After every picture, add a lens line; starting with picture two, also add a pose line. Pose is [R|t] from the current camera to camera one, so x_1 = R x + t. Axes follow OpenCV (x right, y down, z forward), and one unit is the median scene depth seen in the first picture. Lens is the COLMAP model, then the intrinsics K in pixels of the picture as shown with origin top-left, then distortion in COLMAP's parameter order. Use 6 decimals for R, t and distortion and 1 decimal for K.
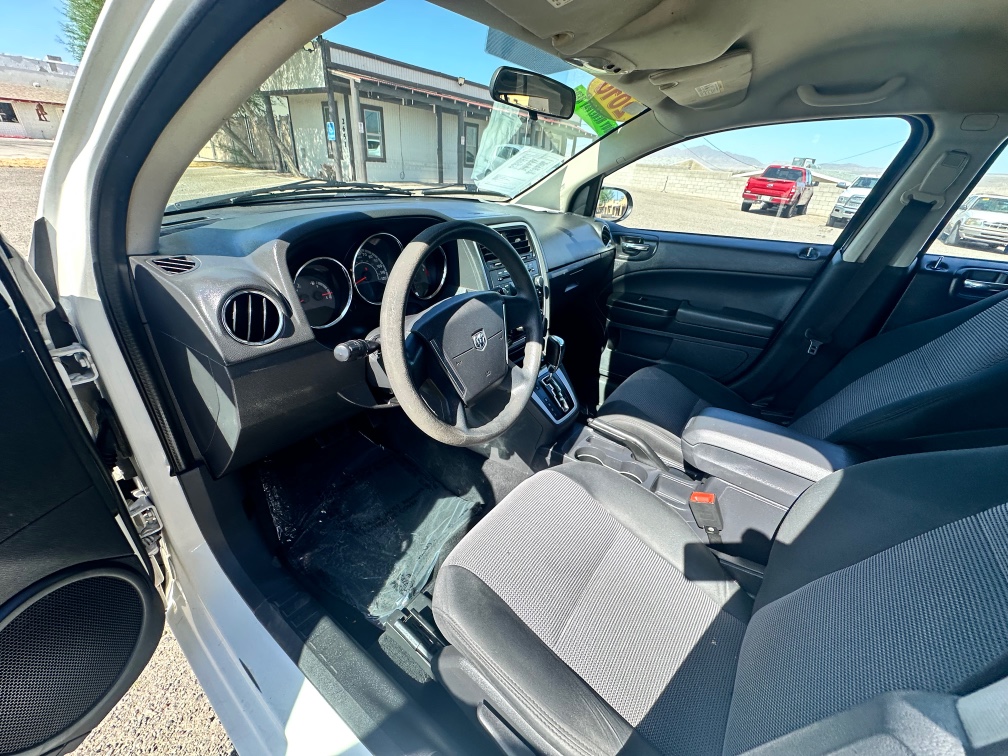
lens RADIAL K [[400.4, 0, 500.5], [0, 400.4, 376.6], [0, 0, 1]] dist [-0.009332, 0.000046]
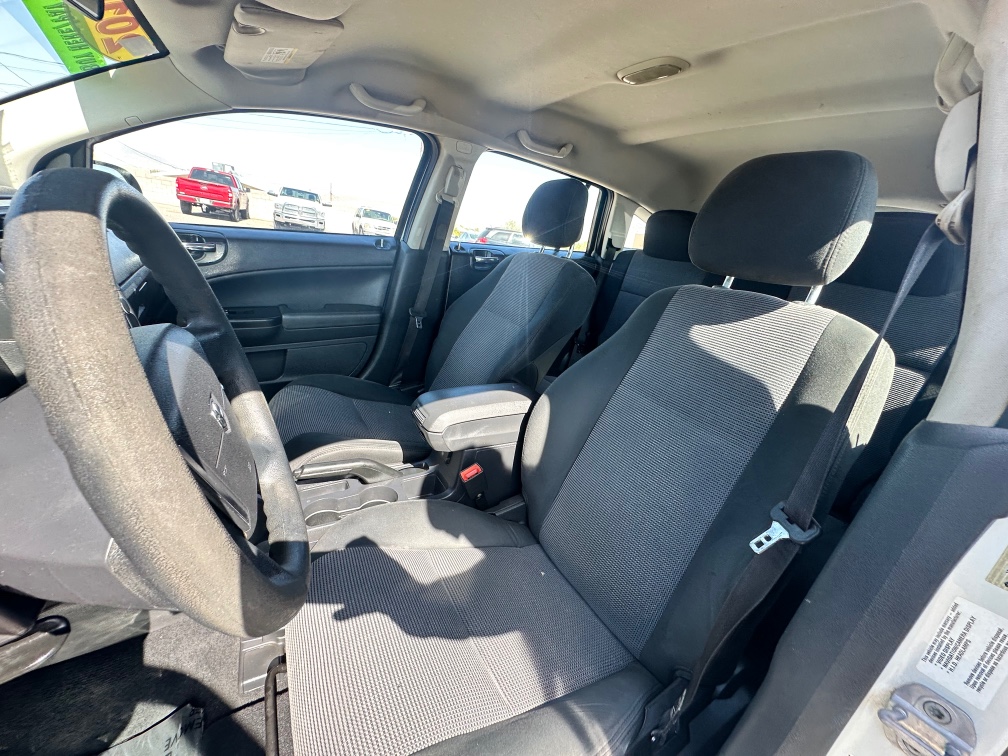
lens RADIAL K [[400.4, 0, 504.9], [0, 400.4, 377.2], [0, 0, 1]] dist [-0.009332, 0.000046]
pose [[0.392596, -0.316827, 0.863417, -0.150398], [0.324567, 0.926118, 0.192254, -0.052932], [-0.860538, 0.204758, 0.466421, 0.200688]]
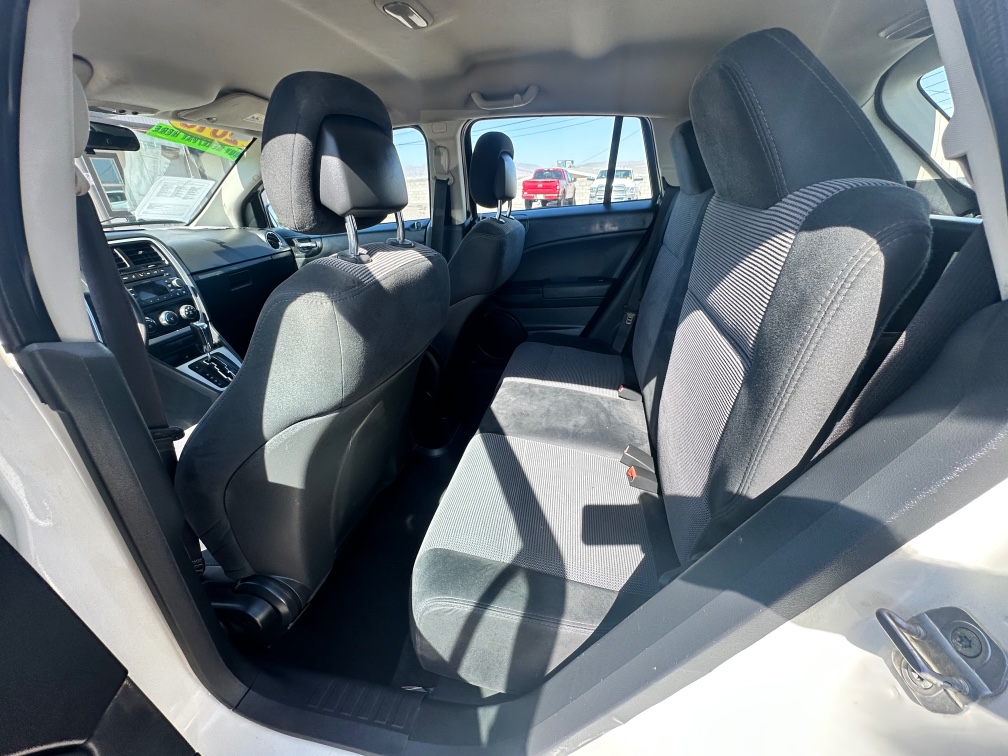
lens RADIAL K [[400.4, 0, 505.1], [0, 400.4, 377.2], [0, 0, 1]] dist [-0.009332, 0.000046]
pose [[0.899667, -0.278520, 0.336192, 0.355724], [0.292713, 0.956160, 0.008820, 0.219059], [-0.323910, 0.090472, 0.941752, -0.291786]]
